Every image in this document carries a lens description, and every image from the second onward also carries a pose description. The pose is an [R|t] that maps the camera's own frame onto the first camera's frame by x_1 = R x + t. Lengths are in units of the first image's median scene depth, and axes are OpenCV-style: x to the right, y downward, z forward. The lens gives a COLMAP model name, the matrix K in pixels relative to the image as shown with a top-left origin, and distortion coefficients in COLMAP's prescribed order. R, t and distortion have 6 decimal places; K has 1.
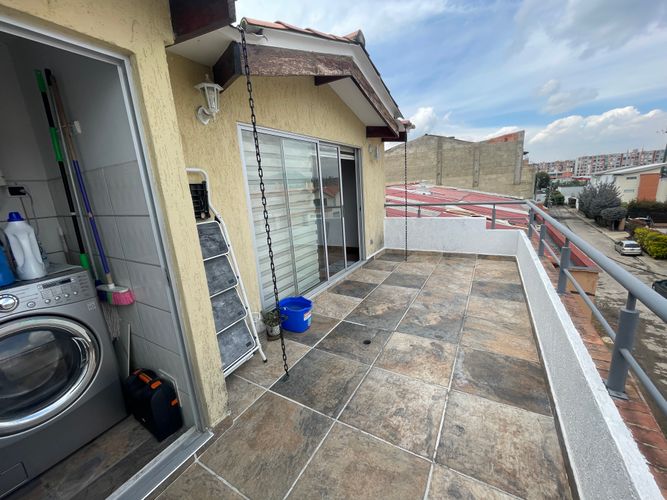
lens RADIAL K [[269.9, 0, 332.9], [0, 269.9, 249.8], [0, 0, 1]] dist [-0.000763, -0.000285]
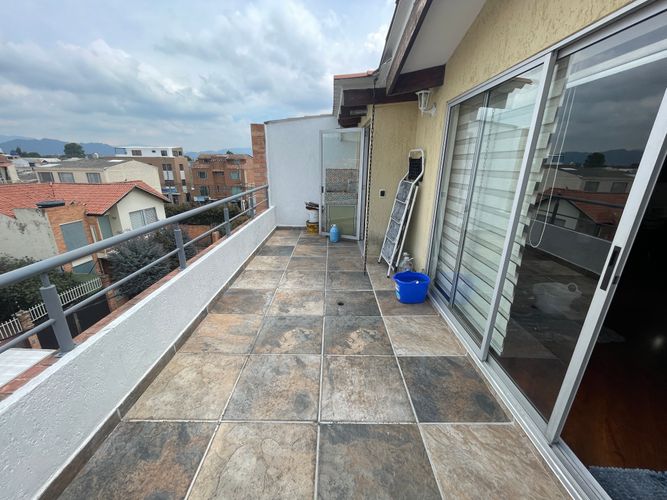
lens RADIAL K [[269.9, 0, 332.9], [0, 269.9, 249.8], [0, 0, 1]] dist [-0.000763, -0.000285]
pose [[-0.861715, 0.206517, -0.463463, 0.681463], [-0.072394, 0.854033, 0.515156, -0.479325], [0.502202, 0.477470, -0.720982, 1.800580]]
